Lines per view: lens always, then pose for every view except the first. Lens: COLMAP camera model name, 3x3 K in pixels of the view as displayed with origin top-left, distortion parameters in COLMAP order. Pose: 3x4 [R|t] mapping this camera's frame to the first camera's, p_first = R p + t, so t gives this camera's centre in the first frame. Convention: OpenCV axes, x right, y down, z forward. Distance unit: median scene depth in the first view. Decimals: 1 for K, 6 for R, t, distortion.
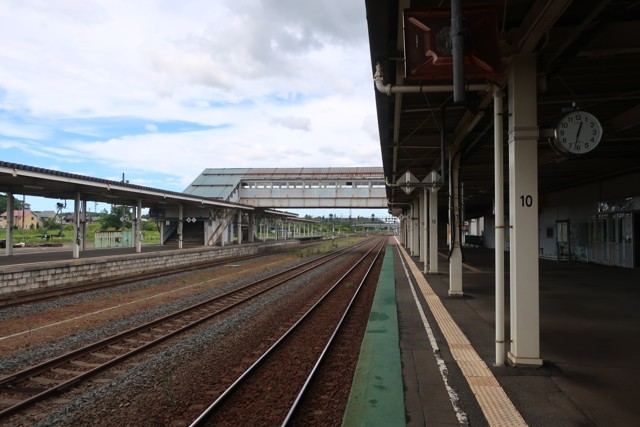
lens RADIAL K [[547.9, 0, 294.6], [0, 547.9, 213.8], [0, 0, 1]] dist [0.001249, 0.002077]
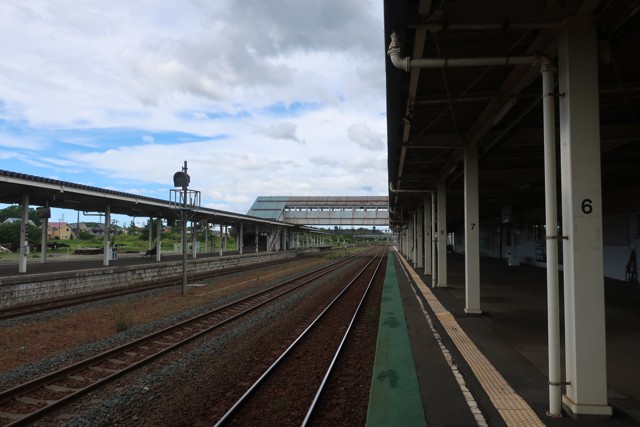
lens RADIAL K [[547.9, 0, 294.6], [0, 547.9, 213.8], [0, 0, 1]] dist [0.001249, 0.002077]
pose [[0.999972, 0.001265, 0.007415, -0.084190], [-0.001124, 0.999820, -0.018936, -0.013132], [-0.007437, 0.018927, 0.999793, -0.414606]]
